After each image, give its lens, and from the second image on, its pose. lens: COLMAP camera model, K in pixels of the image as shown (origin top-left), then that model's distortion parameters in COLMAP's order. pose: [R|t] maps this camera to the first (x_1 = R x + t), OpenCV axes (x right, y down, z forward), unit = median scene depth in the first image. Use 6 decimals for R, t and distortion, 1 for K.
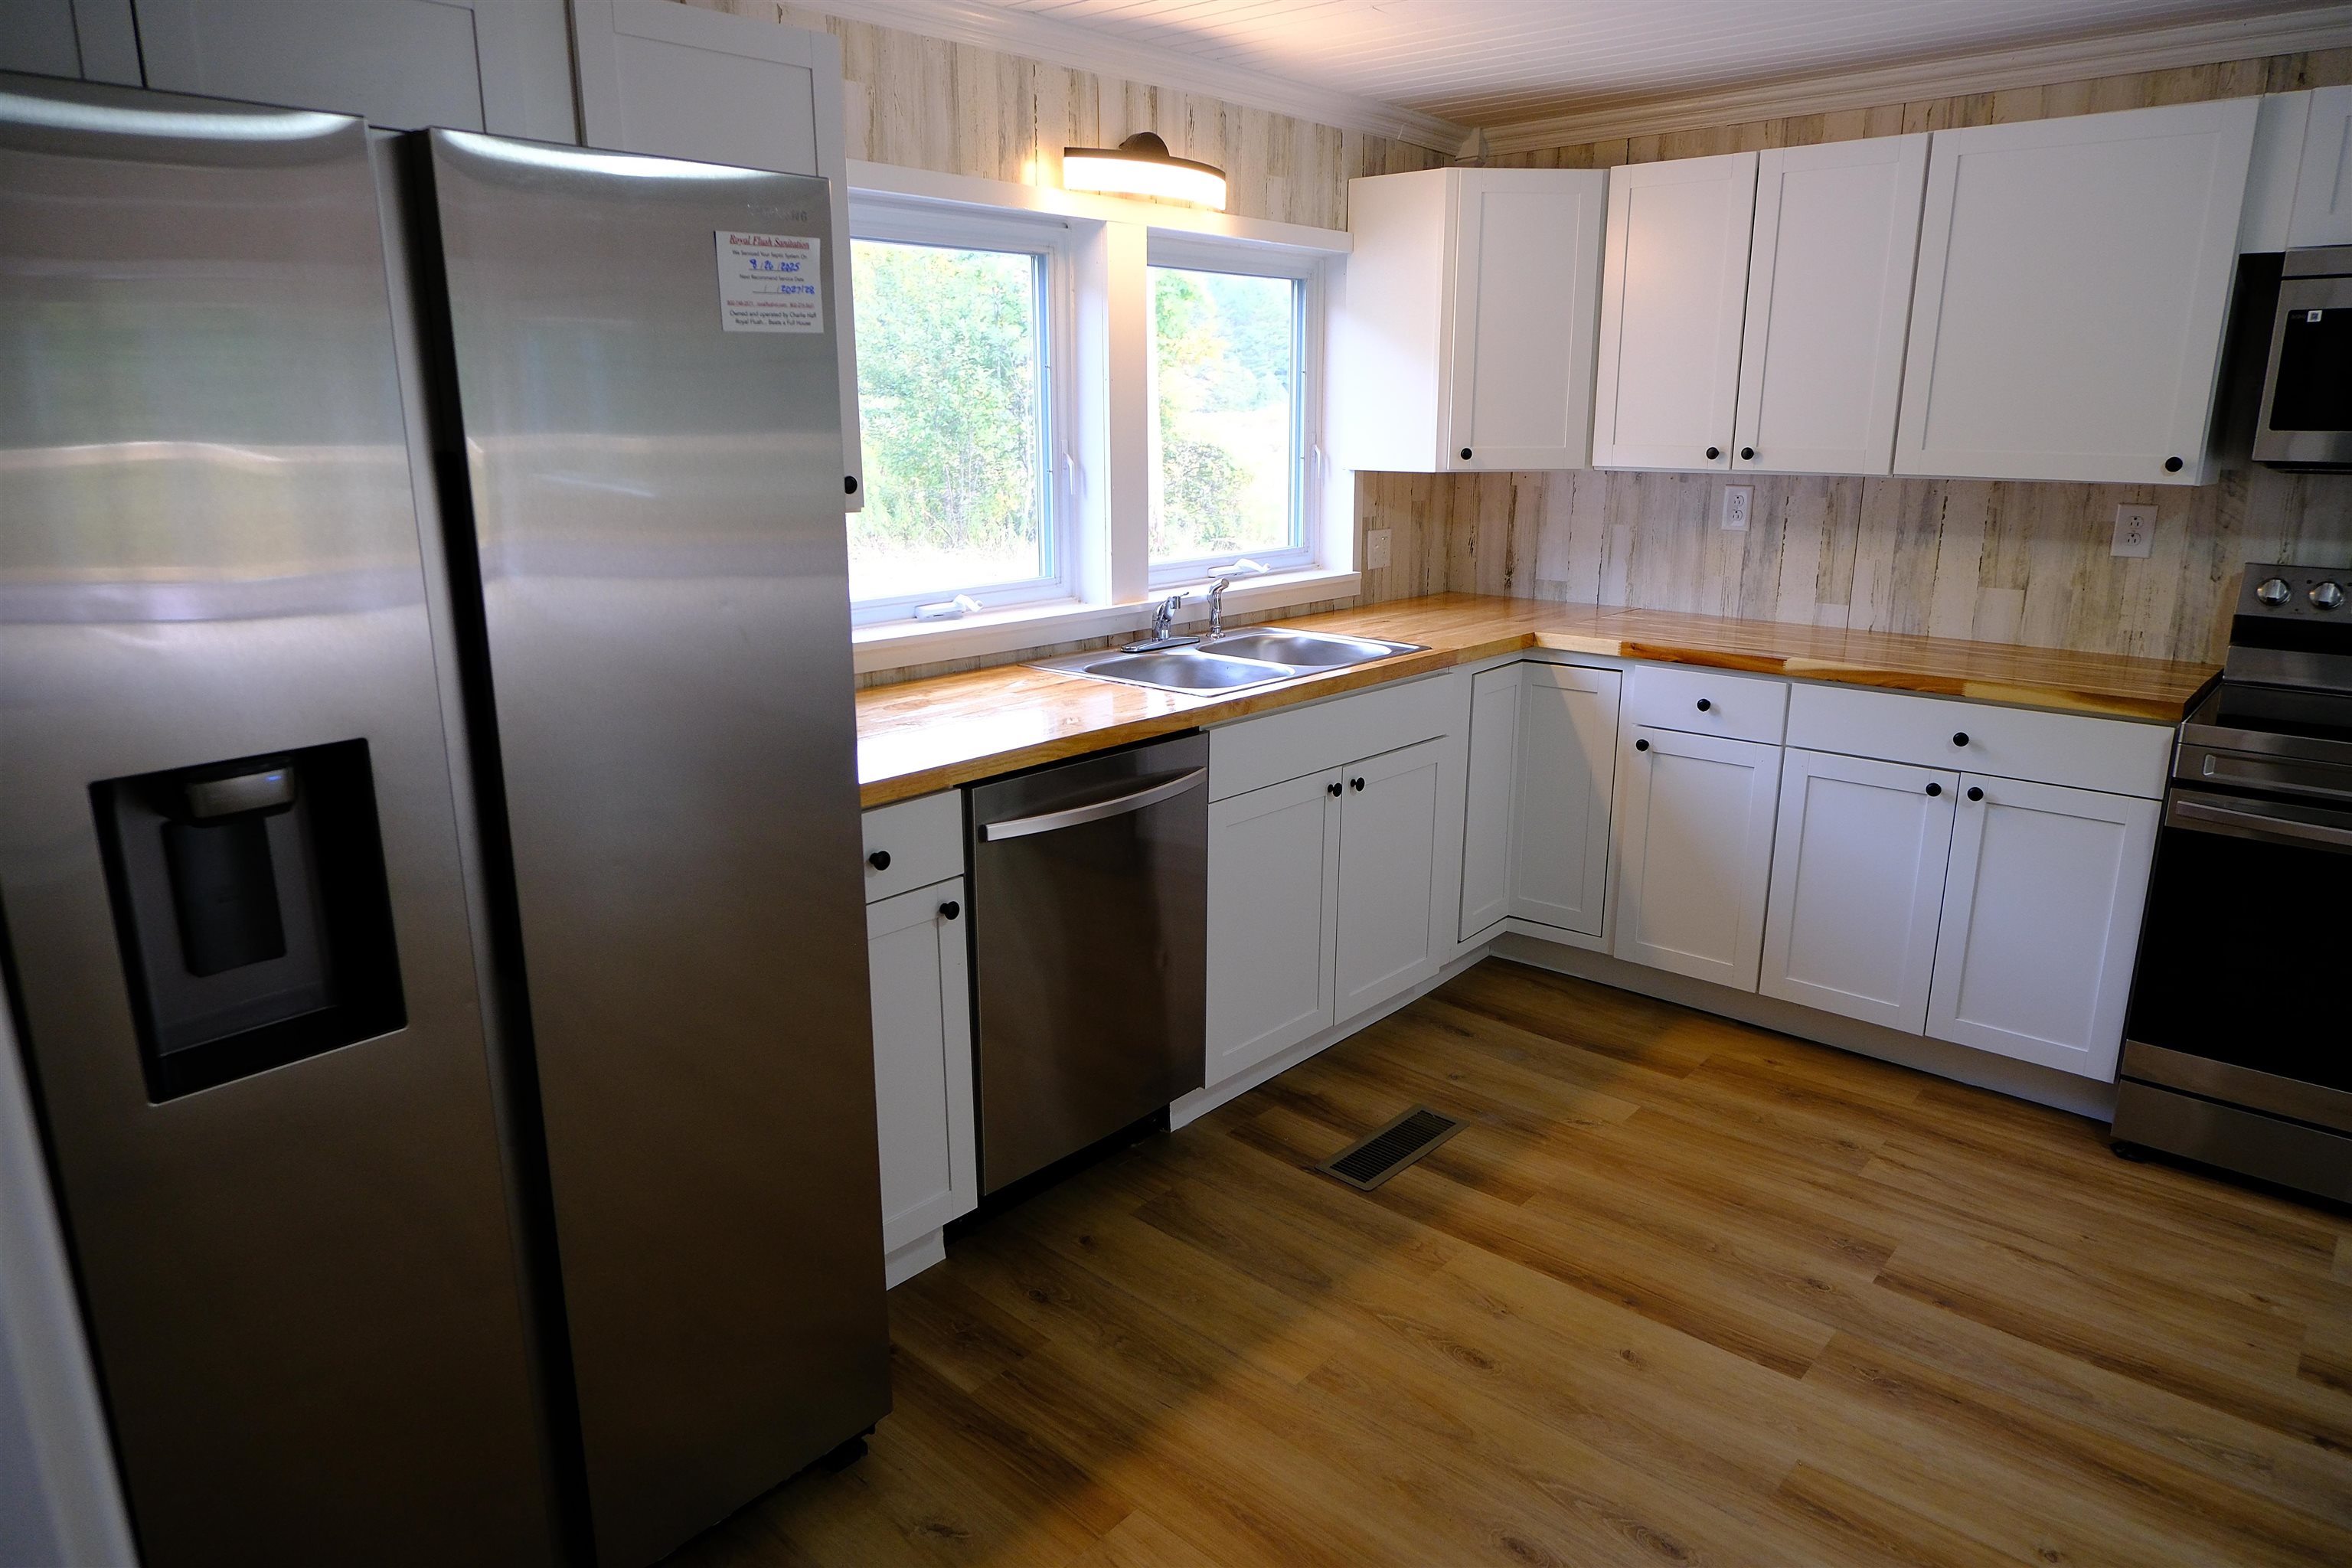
lens RADIAL K [[1459.0, 0, 1182.5], [0, 1459.0, 768.5], [0, 0, 1]] dist [-0.023417, 0.006635]
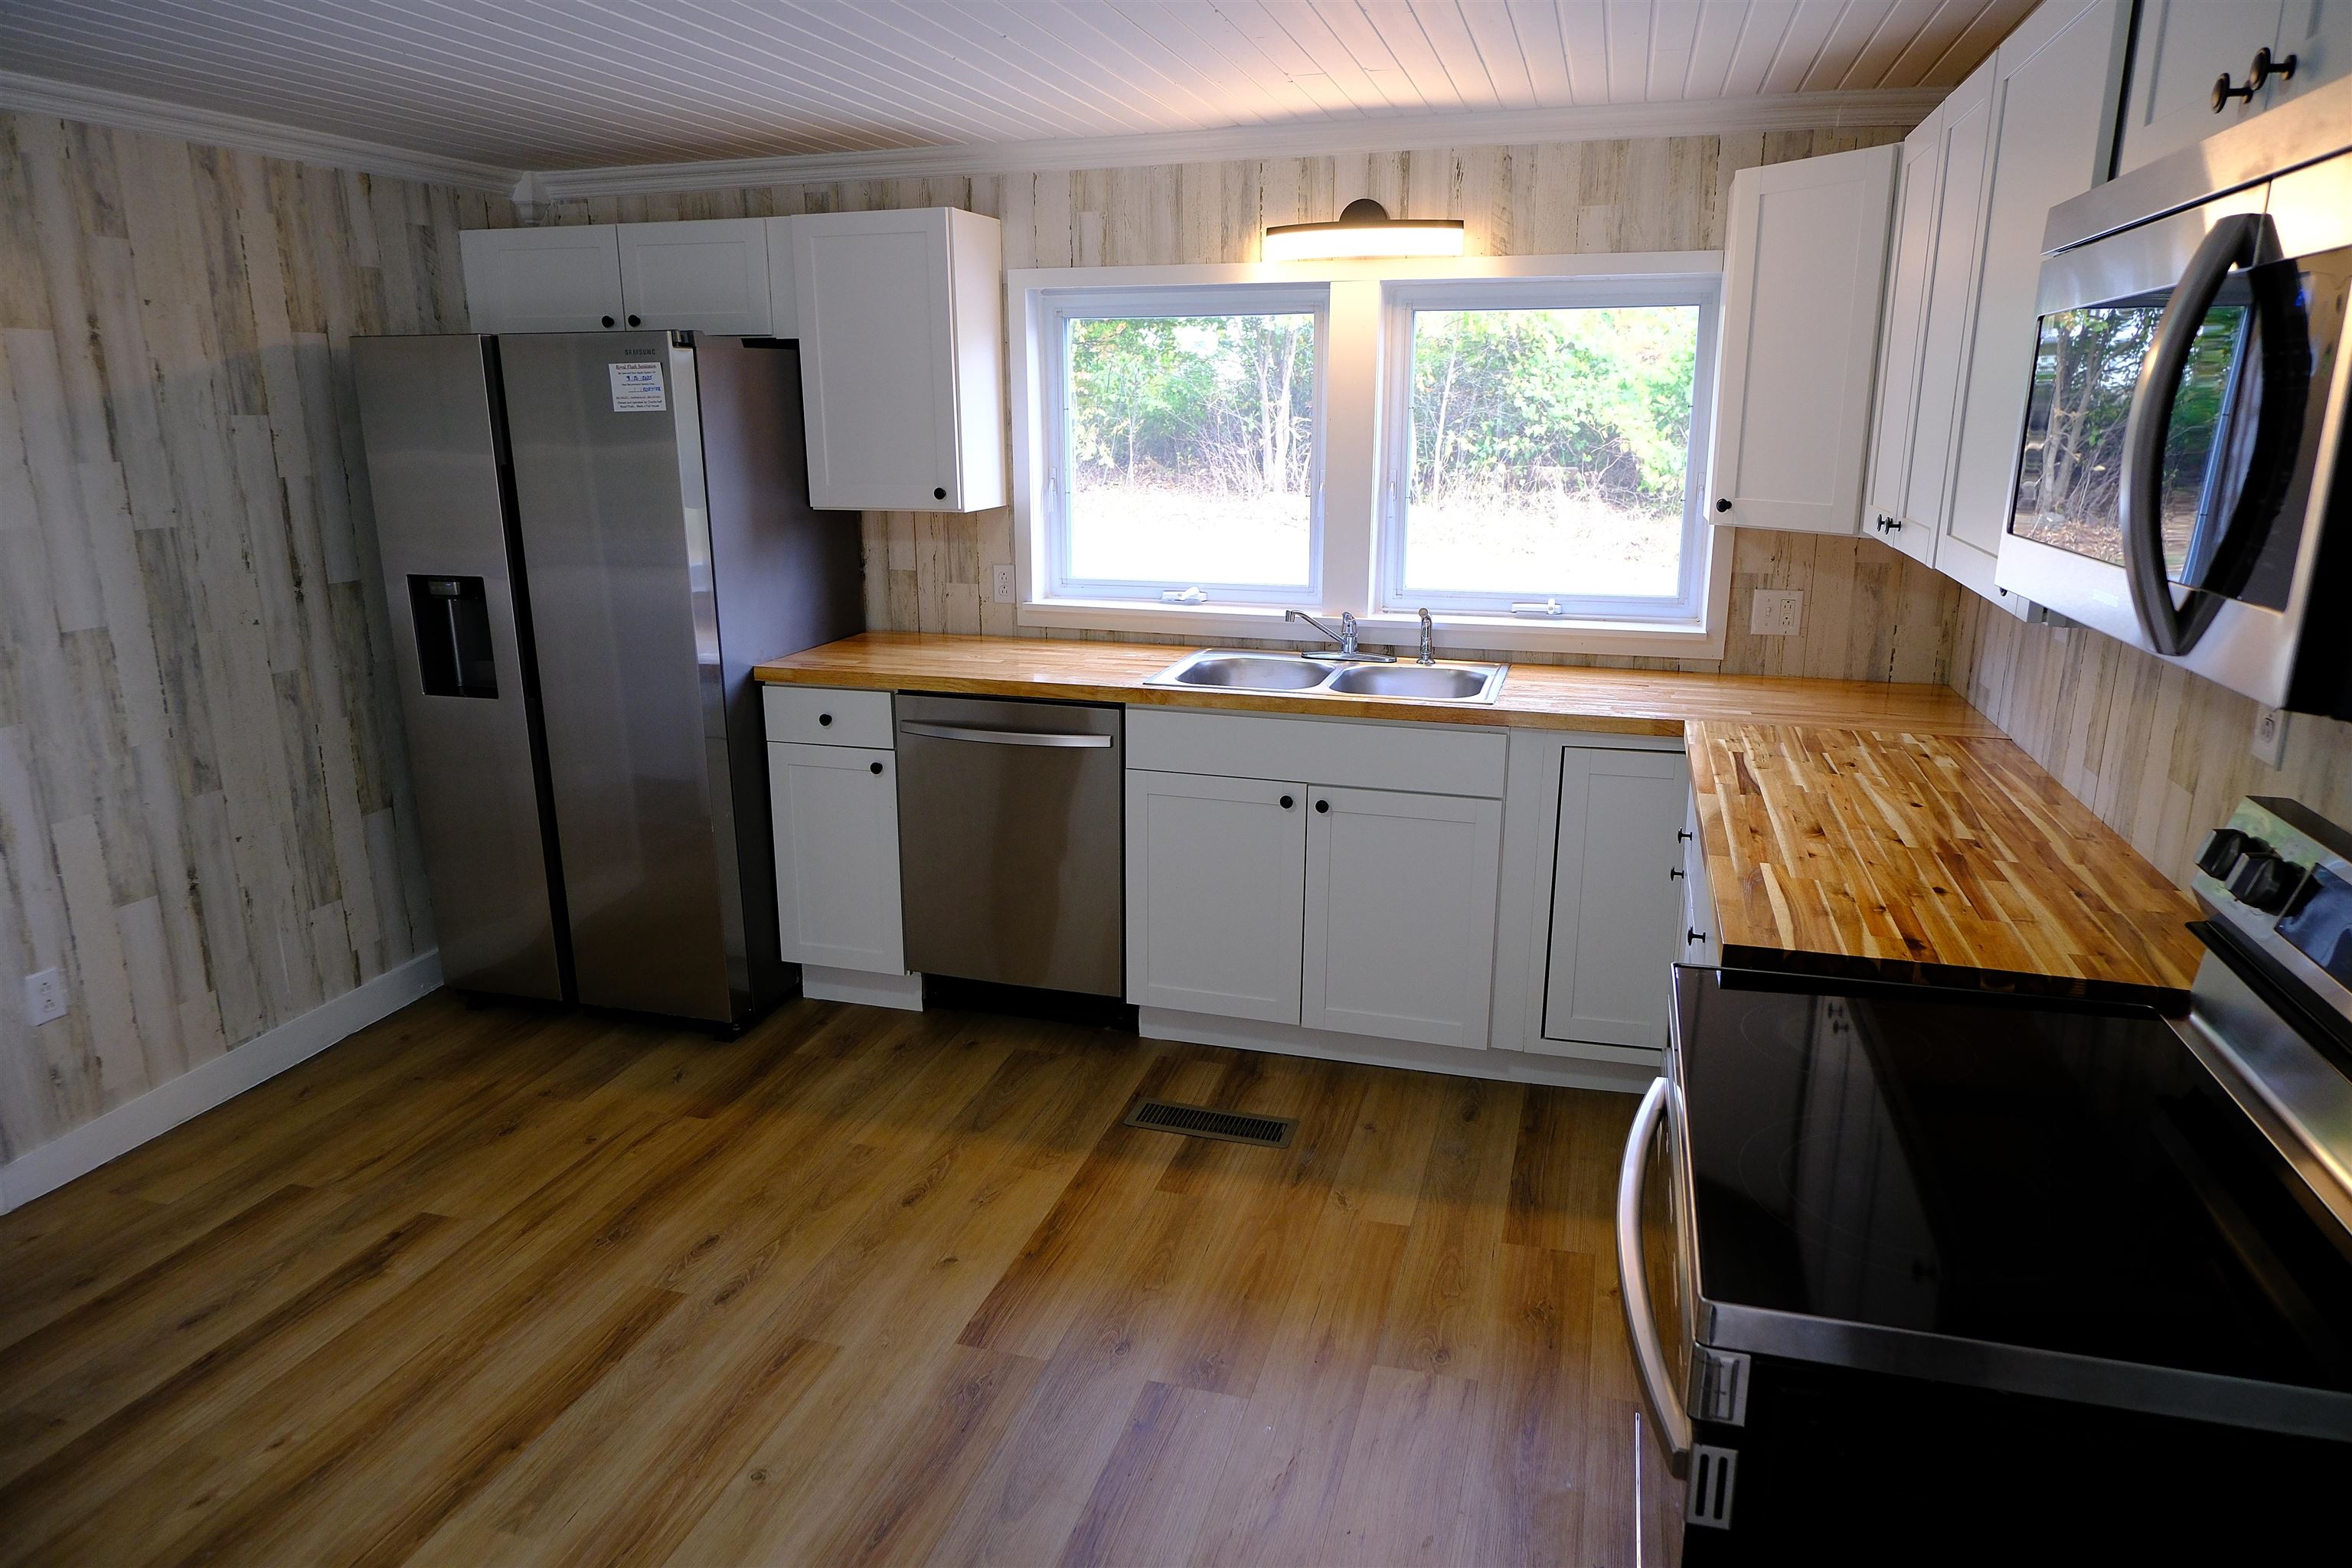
lens RADIAL K [[1459.0, 0, 1182.5], [0, 1459.0, 768.5], [0, 0, 1]] dist [-0.023417, 0.006635]
pose [[0.425623, 0.218324, -0.878168, 0.937443], [-0.217476, 0.966695, 0.134929, -0.127358], [0.878379, 0.133552, 0.458927, 0.399204]]
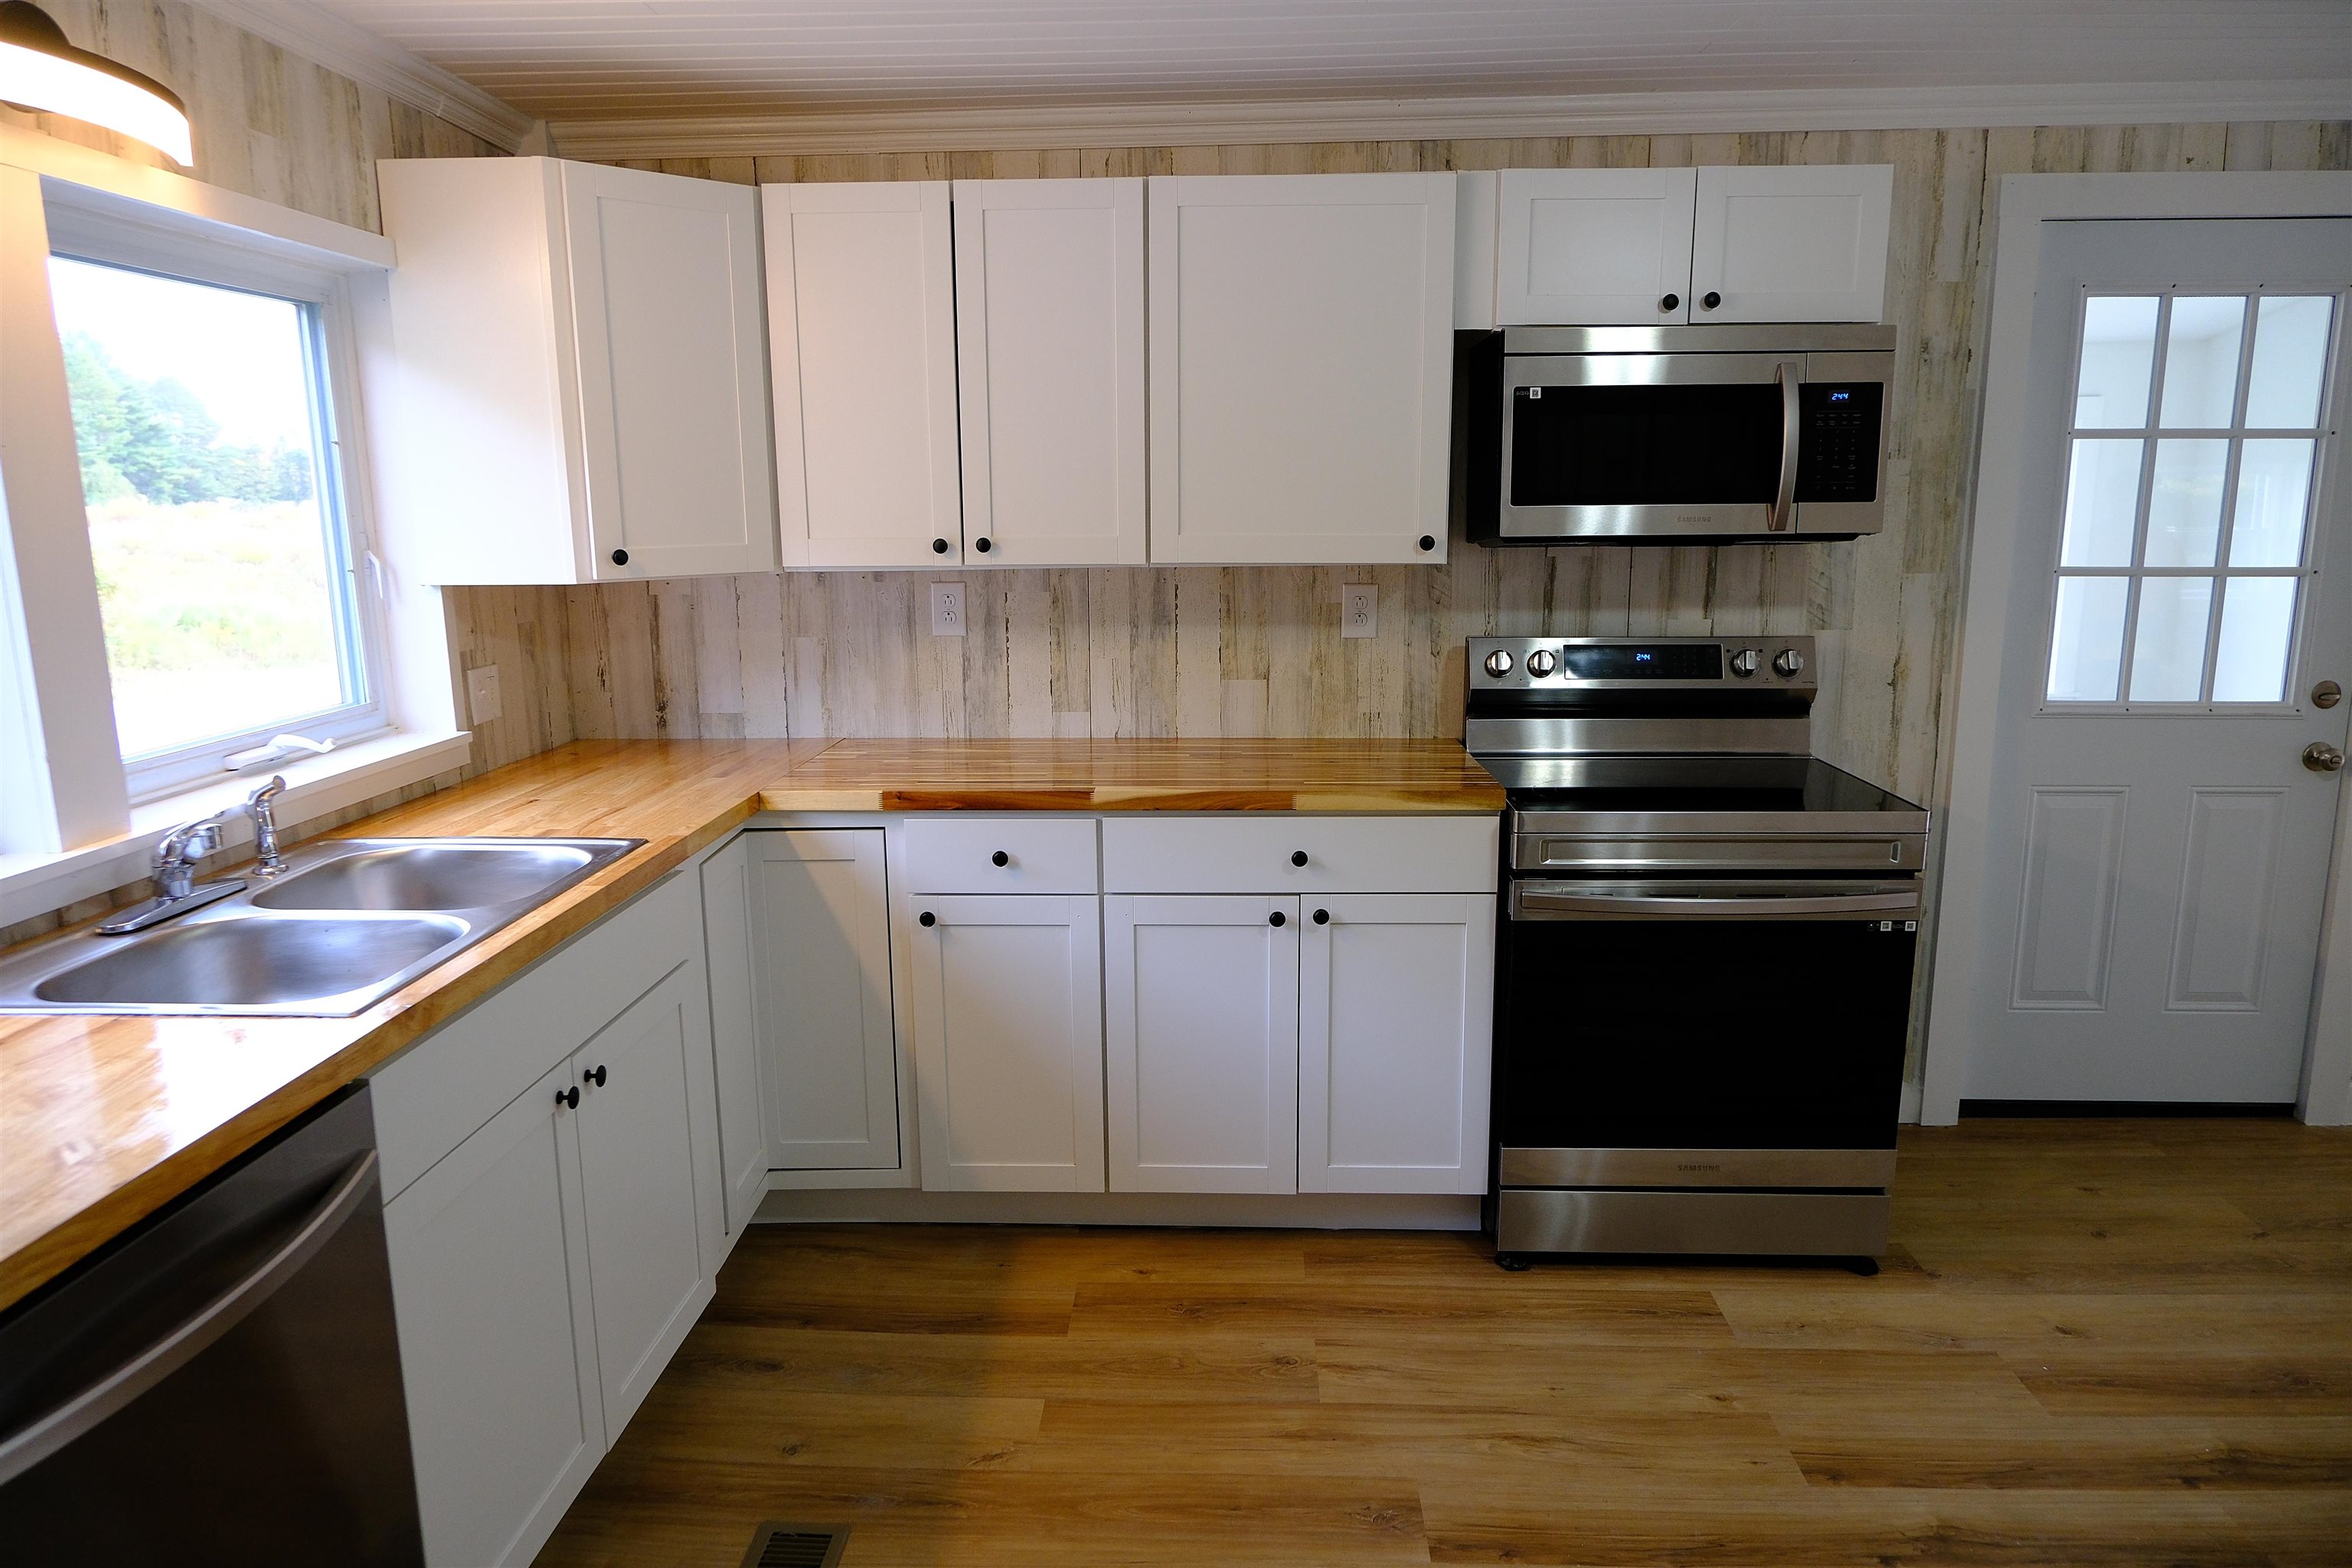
lens RADIAL K [[1464.0, 0, 1187.5], [0, 1464.0, 776.5], [0, 0, 1]] dist [-0.017457, 0.003743]
pose [[0.770888, -0.126323, 0.624319, -0.058851], [0.159709, 0.987161, 0.002537, -0.074635], [-0.616624, 0.097754, 0.781166, 0.309347]]
